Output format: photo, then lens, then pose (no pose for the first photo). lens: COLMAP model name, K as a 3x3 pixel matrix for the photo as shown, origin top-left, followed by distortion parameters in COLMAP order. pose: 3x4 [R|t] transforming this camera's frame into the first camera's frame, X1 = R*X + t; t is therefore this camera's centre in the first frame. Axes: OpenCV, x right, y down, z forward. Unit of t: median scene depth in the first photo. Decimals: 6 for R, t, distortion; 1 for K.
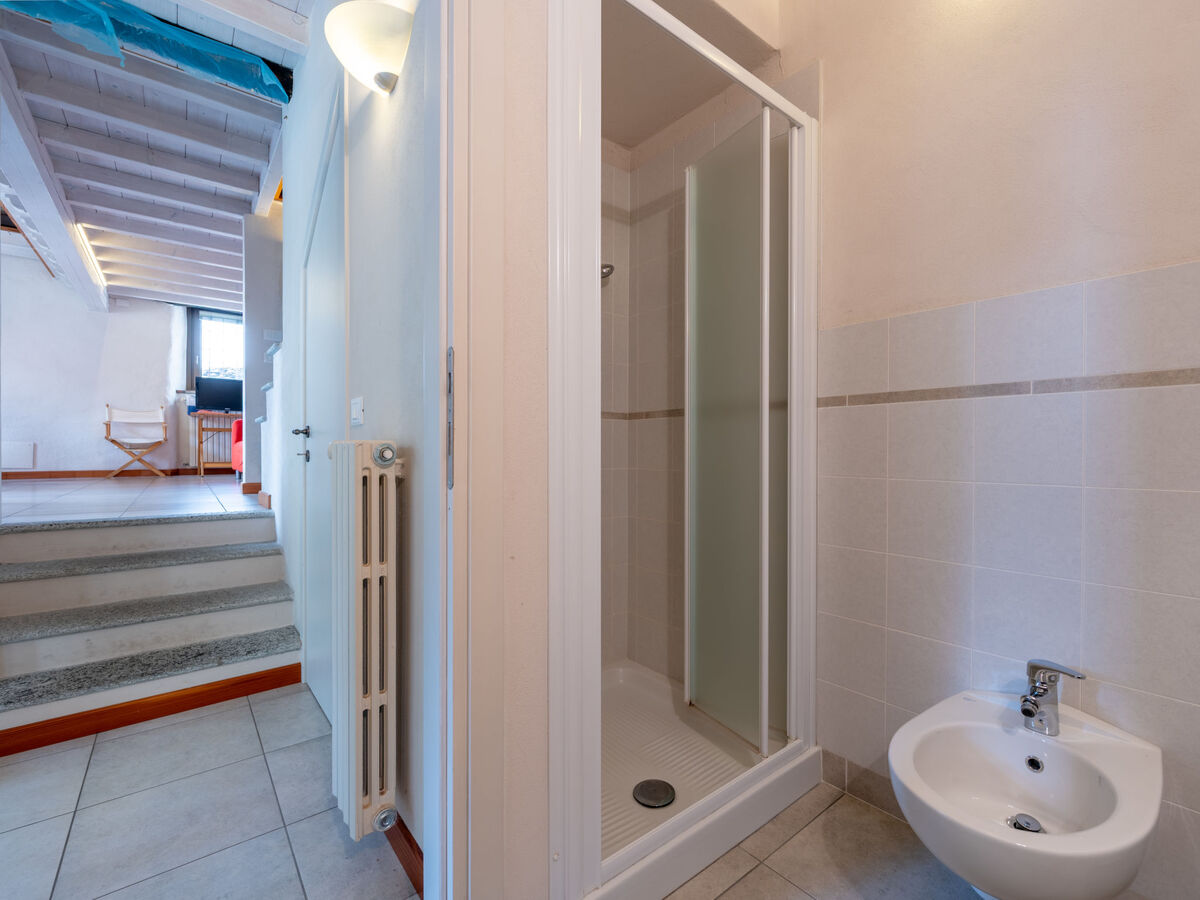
lens RADIAL K [[521.1, 0, 600.5], [0, 521.1, 445.2], [0, 0, 1]] dist [0.000828, 0.000188]
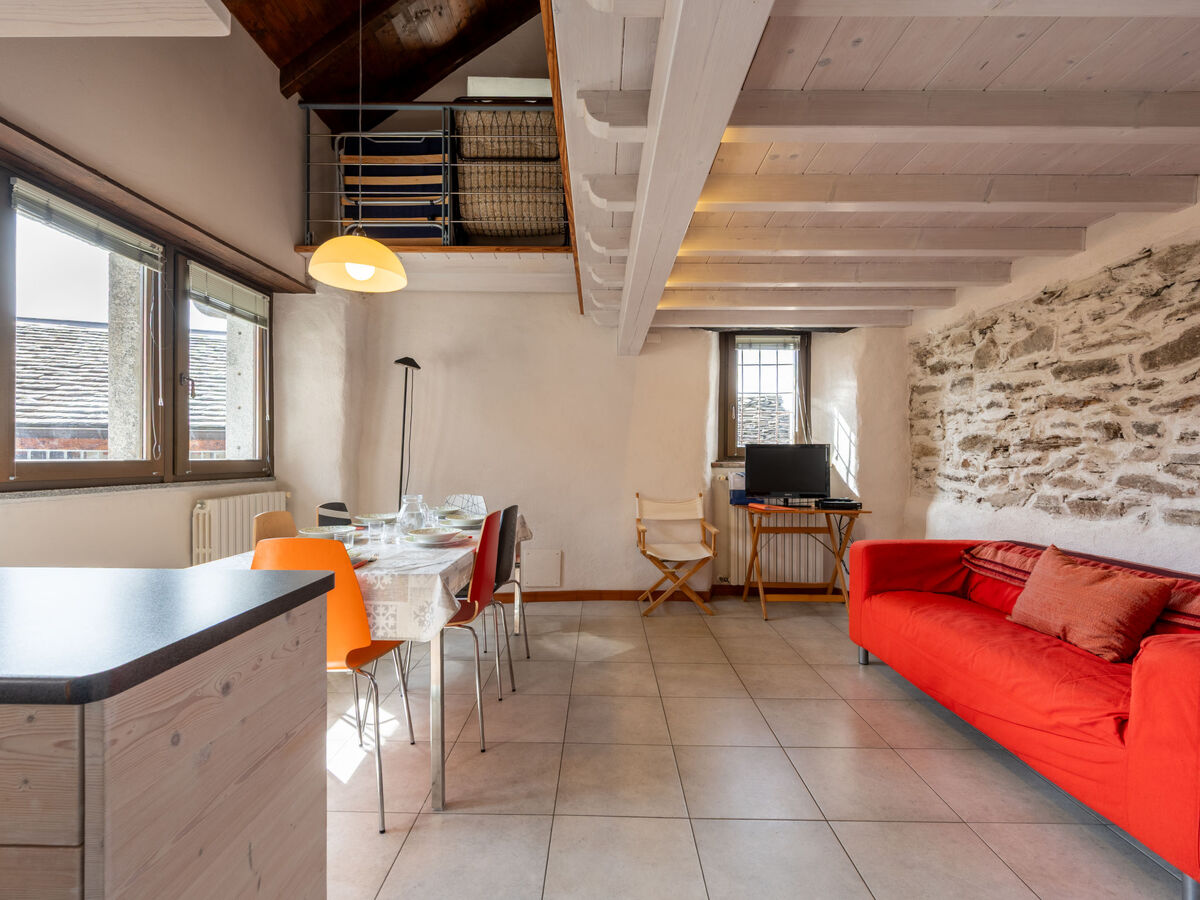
lens RADIAL K [[521.1, 0, 593.5], [0, 521.1, 450.1], [0, 0, 1]] dist [0.000828, 0.000188]
pose [[0.769680, -0.001478, -0.638428, -0.532906], [-0.006126, 0.999934, -0.009700, -0.118362], [0.638400, 0.011377, 0.769620, 0.427788]]
